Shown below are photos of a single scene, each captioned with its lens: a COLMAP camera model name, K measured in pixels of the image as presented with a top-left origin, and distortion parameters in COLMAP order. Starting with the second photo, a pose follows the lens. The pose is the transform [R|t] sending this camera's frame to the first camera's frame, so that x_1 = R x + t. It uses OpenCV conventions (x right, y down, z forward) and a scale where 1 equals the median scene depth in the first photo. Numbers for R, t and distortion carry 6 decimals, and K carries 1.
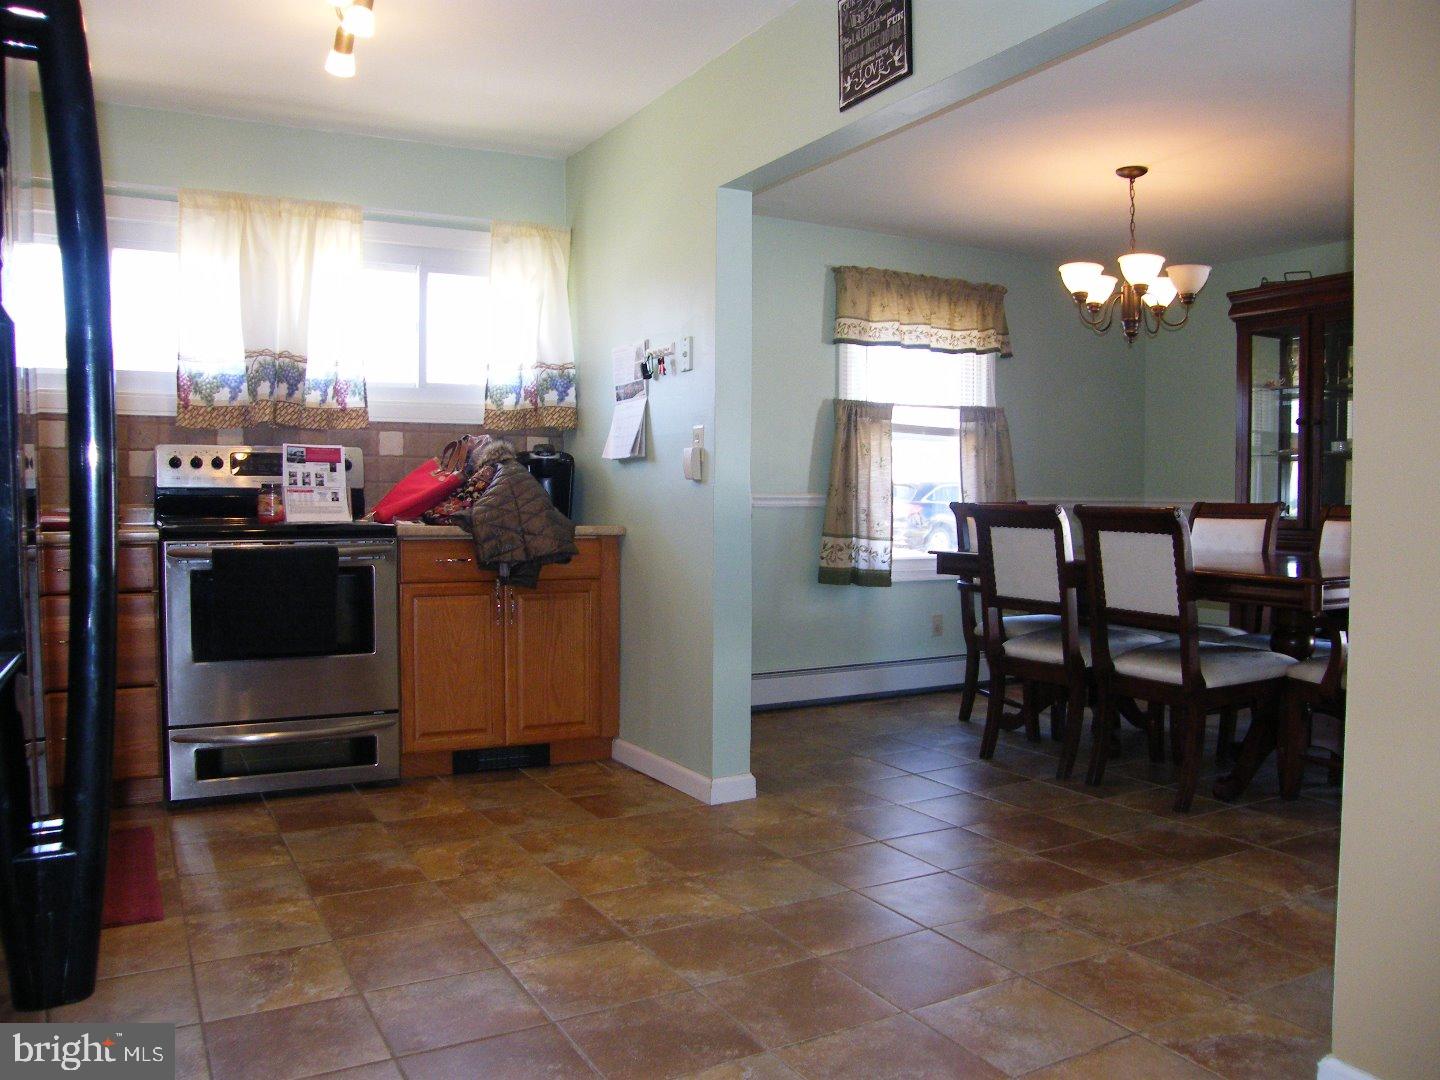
lens RADIAL K [[1173.5, 0, 711.4], [0, 1173.5, 542.2], [0, 0, 1]] dist [-0.120271, 0.089227]
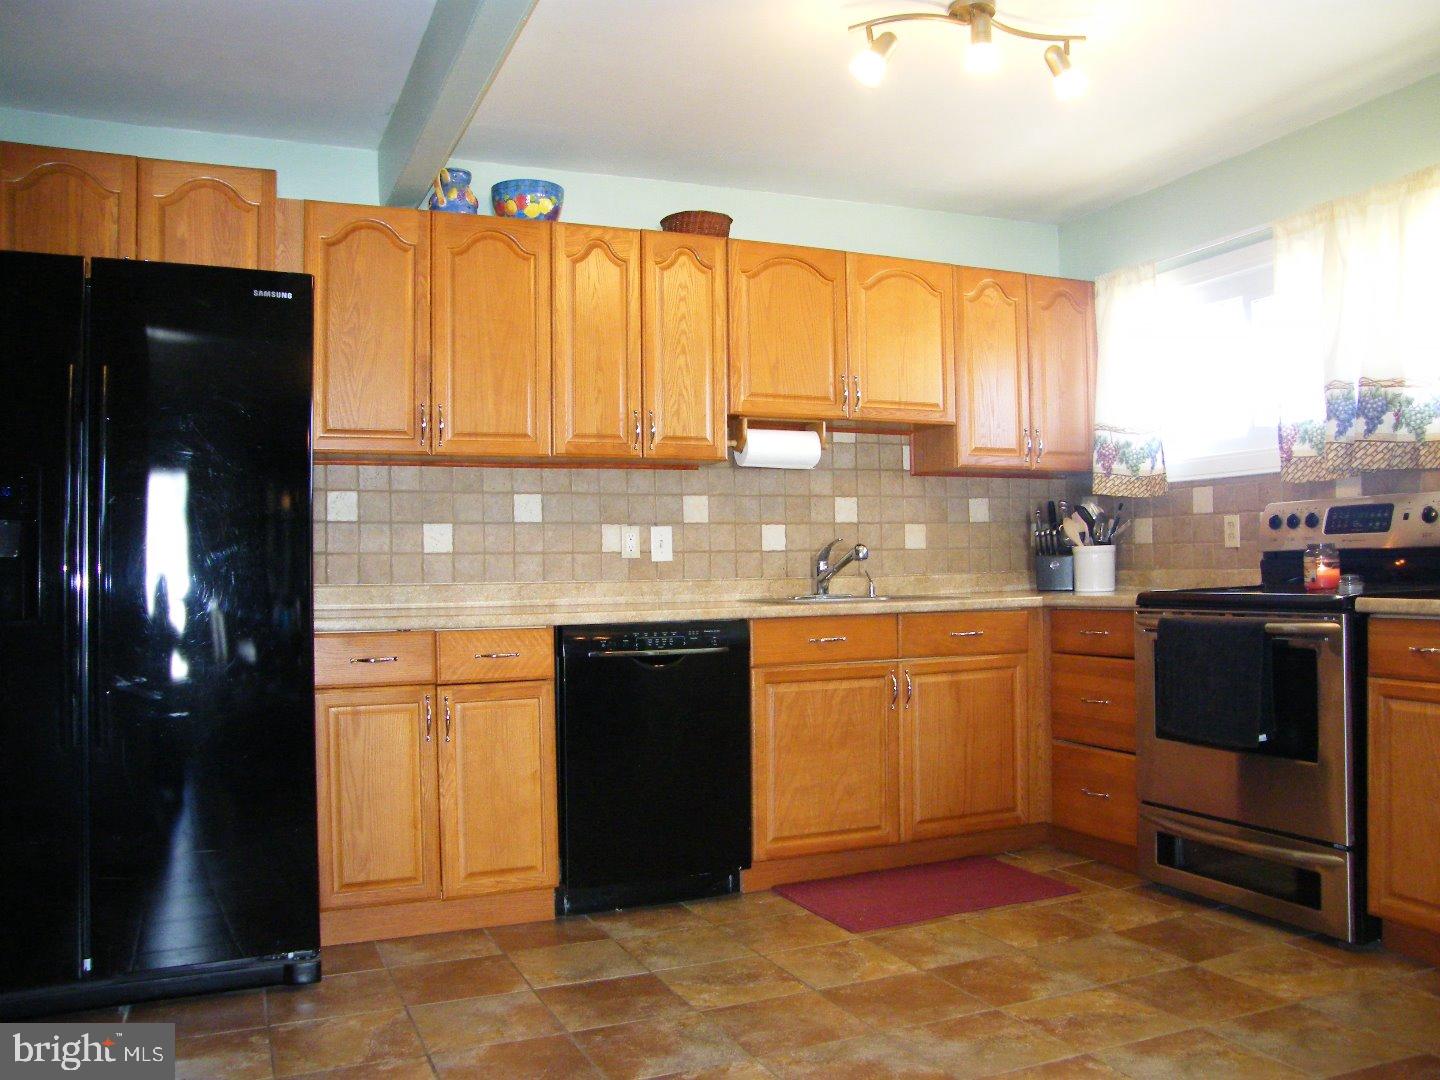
lens RADIAL K [[1173.5, 0, 718.3], [0, 1173.5, 542.0], [0, 0, 1]] dist [-0.120271, 0.089227]
pose [[-0.060634, -0.019078, -0.997978, 0.561950], [-0.028439, 0.999444, -0.017378, -0.035548], [0.997755, 0.027328, -0.061143, 0.717334]]
